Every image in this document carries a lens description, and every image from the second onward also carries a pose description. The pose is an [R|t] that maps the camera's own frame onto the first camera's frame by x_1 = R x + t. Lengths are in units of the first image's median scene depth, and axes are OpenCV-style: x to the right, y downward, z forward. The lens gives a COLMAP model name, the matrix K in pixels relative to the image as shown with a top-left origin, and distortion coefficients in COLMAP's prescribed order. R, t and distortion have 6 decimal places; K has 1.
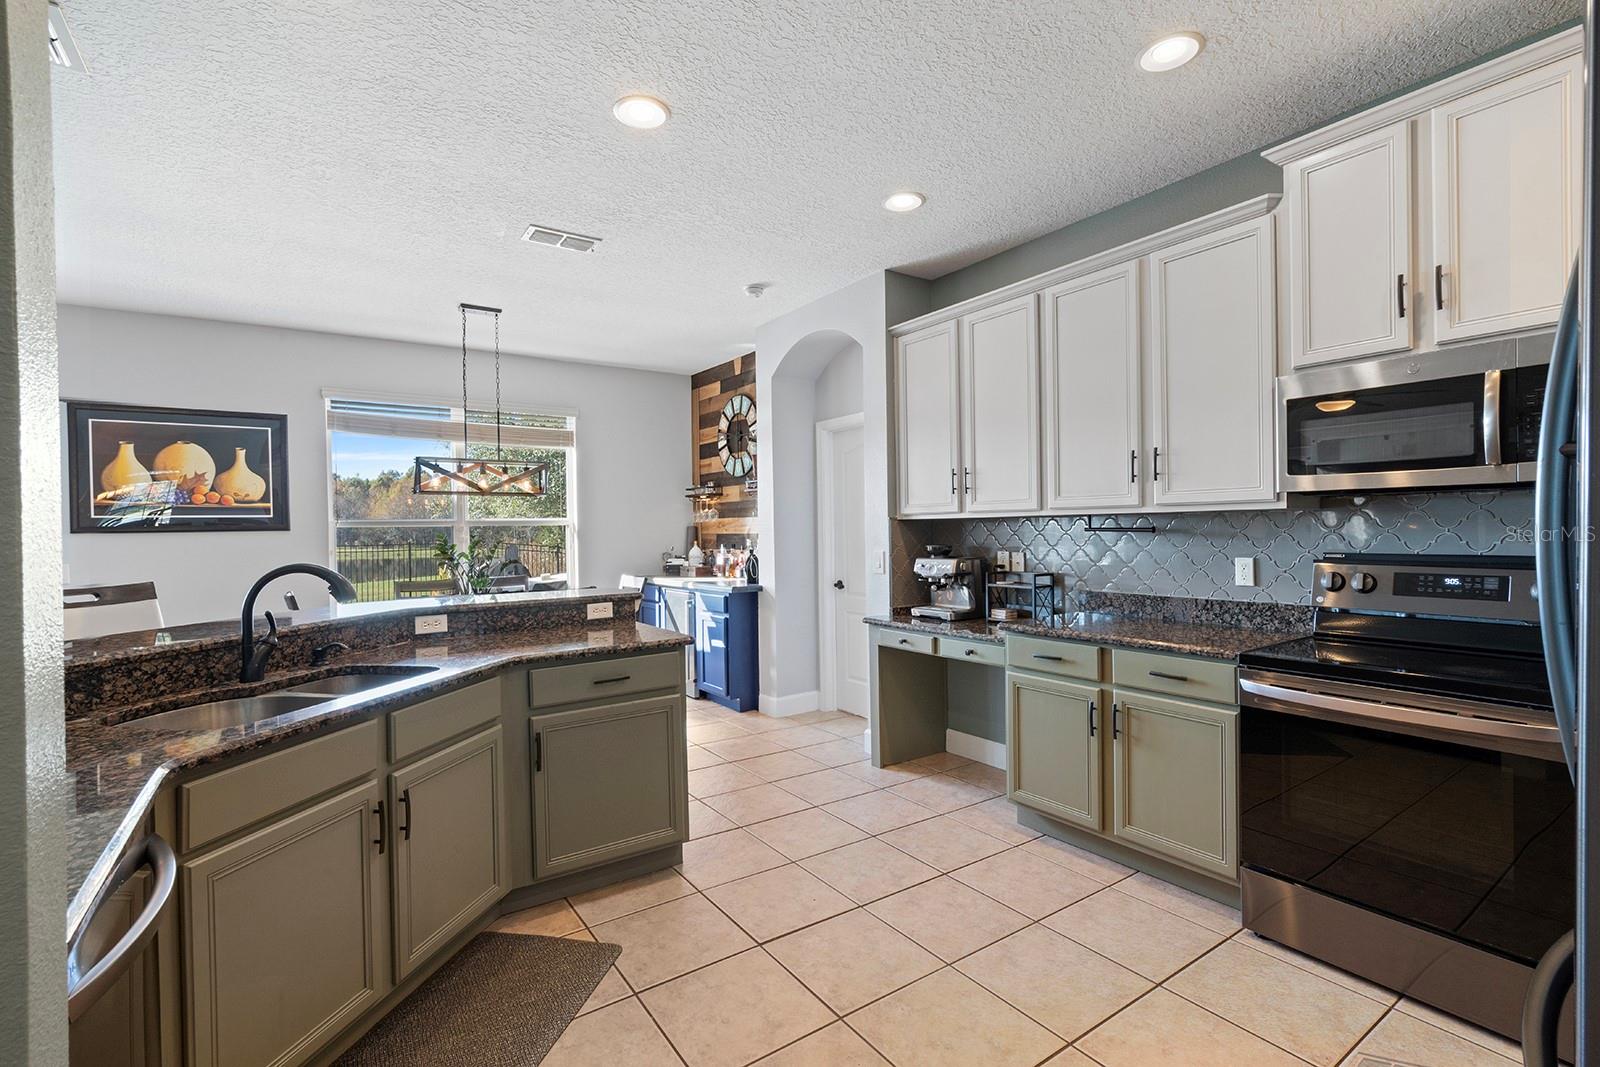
lens RADIAL K [[731.2, 0, 788.0], [0, 731.2, 539.6], [0, 0, 1]] dist [-0.003301, 0.001830]
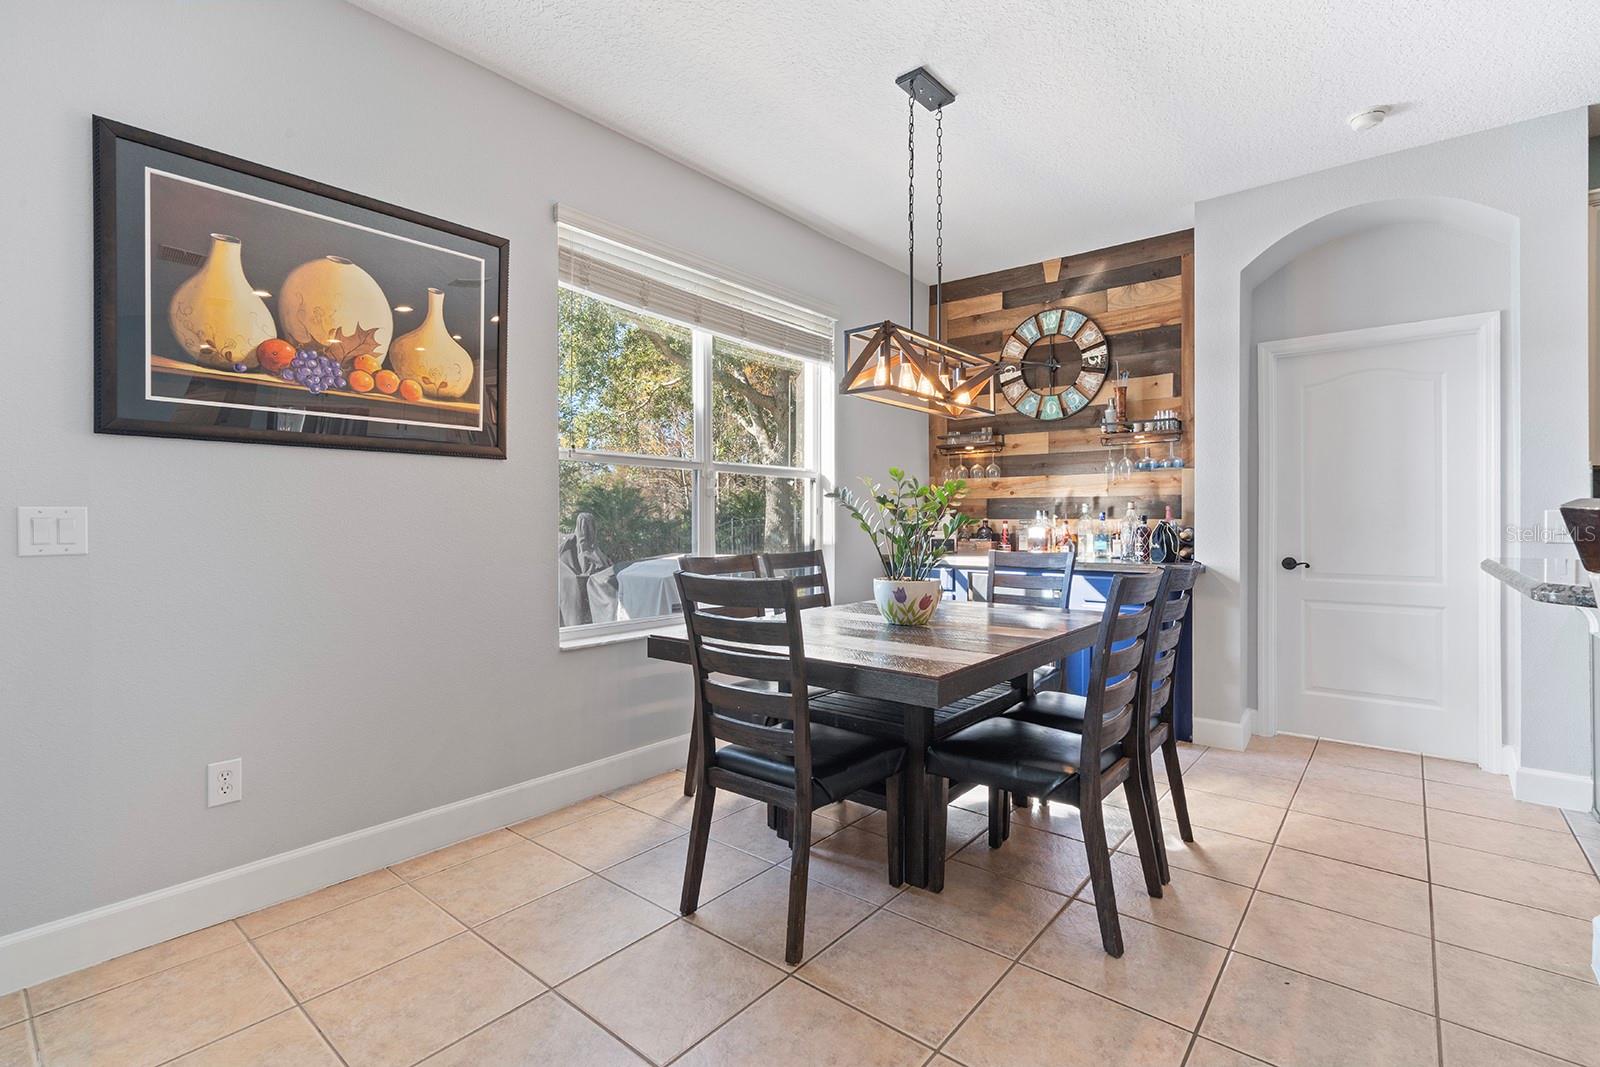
lens RADIAL K [[731.2, 0, 793.0], [0, 731.2, 521.5], [0, 0, 1]] dist [-0.003301, 0.001830]
pose [[0.962428, 0.016679, 0.271024, -0.668819], [-0.013151, 0.999804, -0.014827, 0.040346], [-0.271218, 0.010706, 0.962458, 0.464795]]
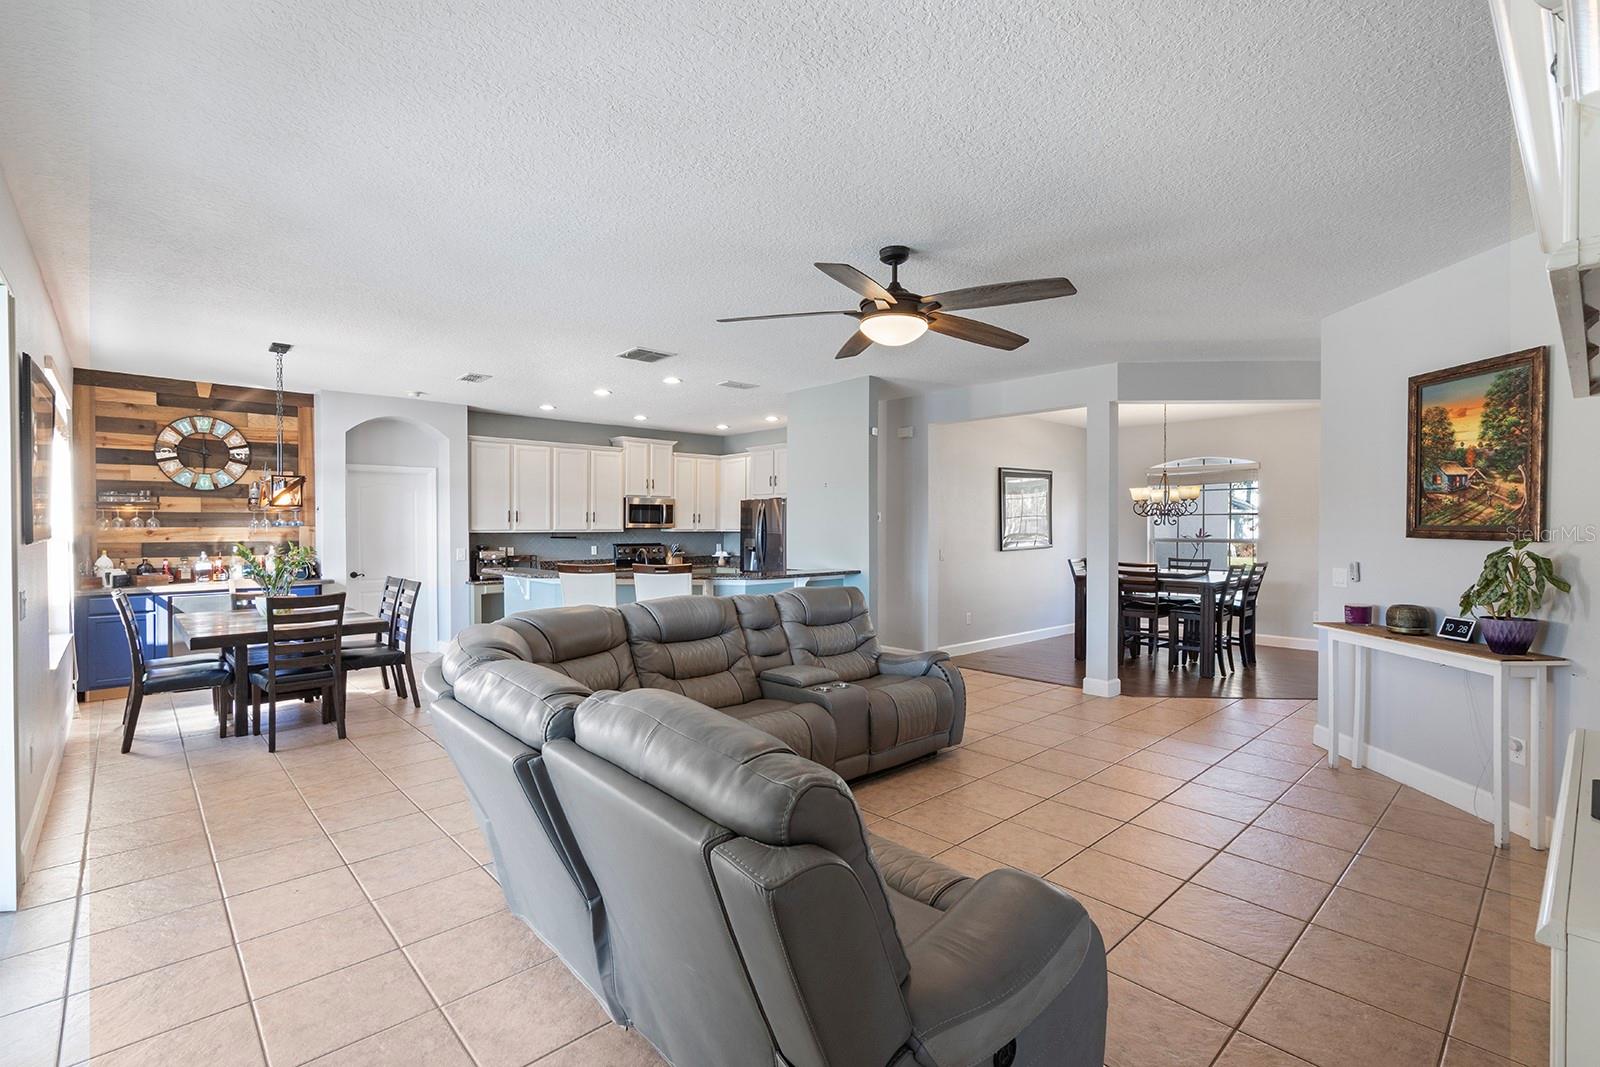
lens RADIAL K [[731.2, 0, 793.4], [0, 731.2, 531.6], [0, 0, 1]] dist [-0.003301, 0.001830]
pose [[-0.150447, 0.007410, 0.988590, -1.668356], [0.014617, 0.999879, -0.005270, -0.005709], [-0.988510, 0.013658, -0.150537, 0.370990]]
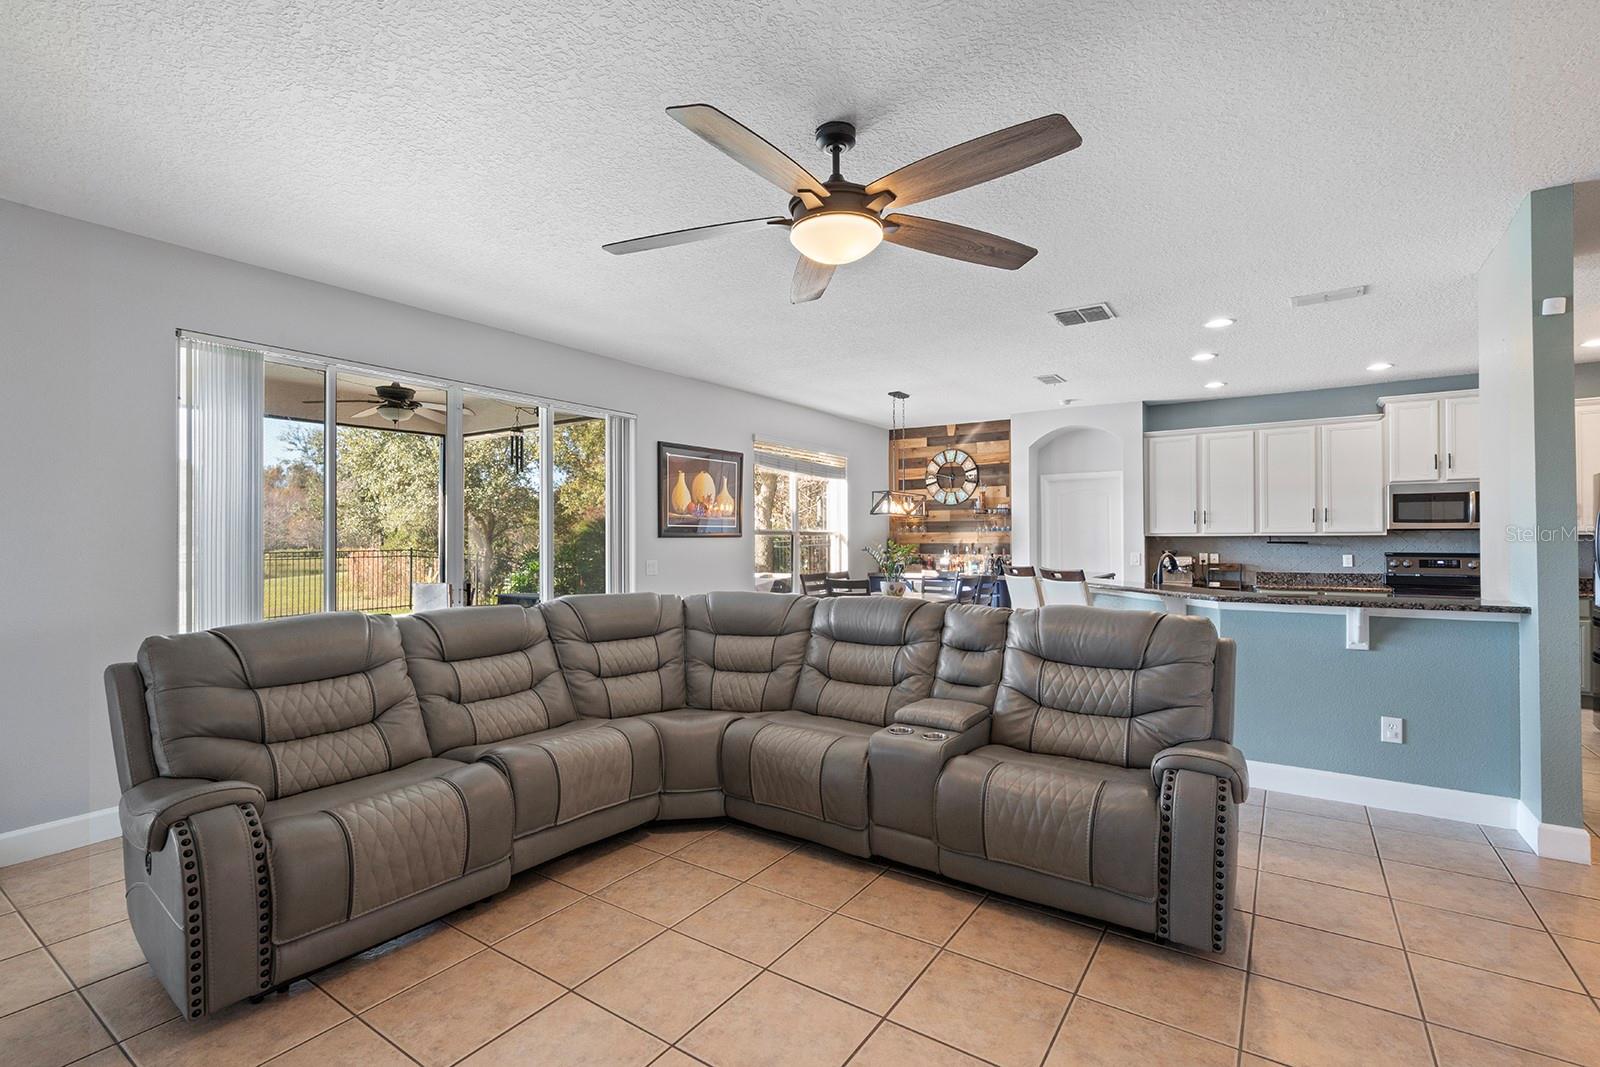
lens RADIAL K [[731.2, 0, 794.1], [0, 731.2, 530.7], [0, 0, 1]] dist [-0.003301, 0.001830]
pose [[0.930223, 0.016751, 0.366611, -1.170763], [-0.006193, 0.999532, -0.029955, 0.017333], [-0.366942, 0.025595, 0.929892, -0.335718]]
